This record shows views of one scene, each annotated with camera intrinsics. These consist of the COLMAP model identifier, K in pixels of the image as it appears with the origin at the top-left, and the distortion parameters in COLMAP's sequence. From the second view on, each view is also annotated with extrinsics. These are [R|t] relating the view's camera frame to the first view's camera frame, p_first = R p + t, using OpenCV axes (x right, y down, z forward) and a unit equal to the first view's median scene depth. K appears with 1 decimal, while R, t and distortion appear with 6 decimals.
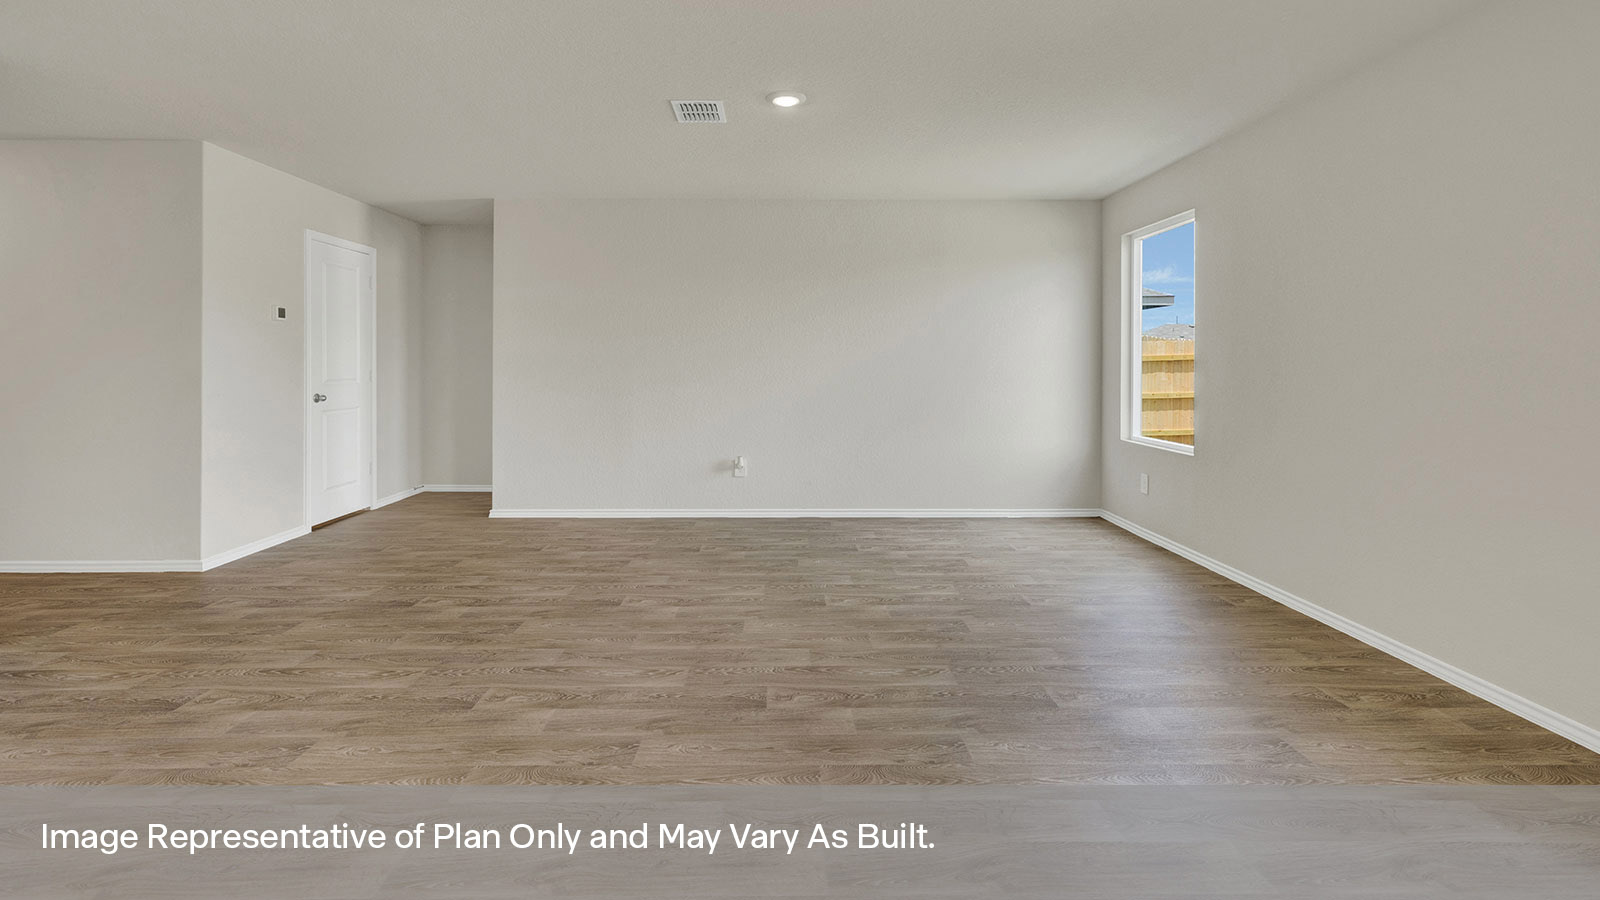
lens RADIAL K [[689.2, 0, 795.8], [0, 689.2, 415.4], [0, 0, 1]] dist [-0.001902, 0.002772]
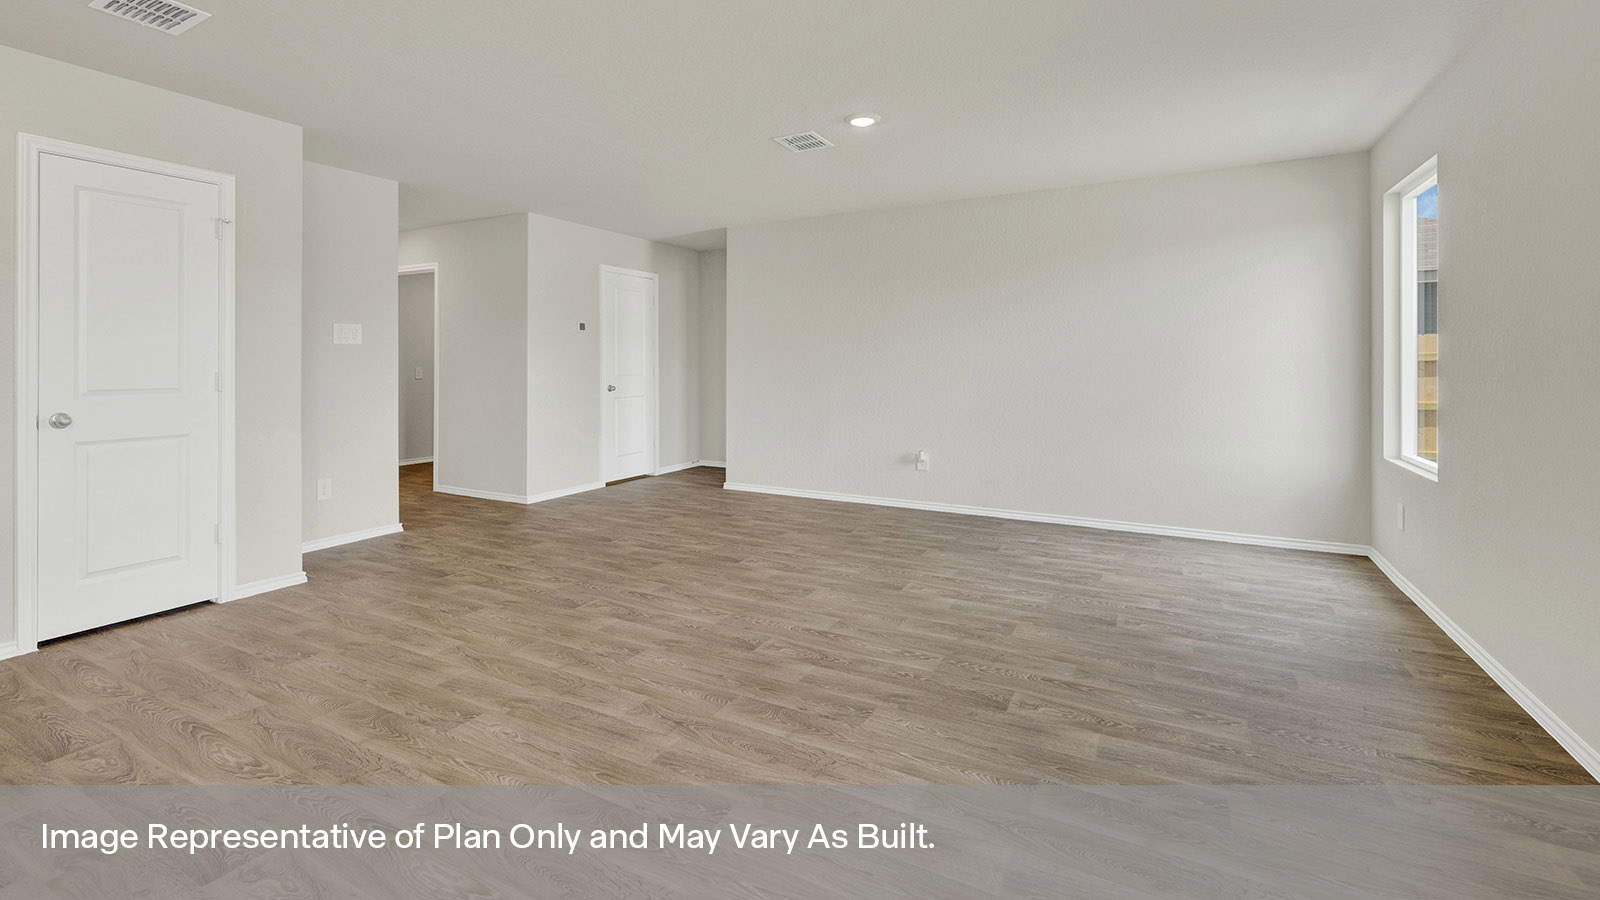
lens RADIAL K [[689.2, 0, 796.9], [0, 689.2, 430.5], [0, 0, 1]] dist [-0.001902, 0.002772]
pose [[0.868908, 0.045839, -0.492846, 0.168409], [-0.033067, 0.998854, 0.034602, -0.001176], [0.493868, -0.013769, 0.869428, -0.000403]]
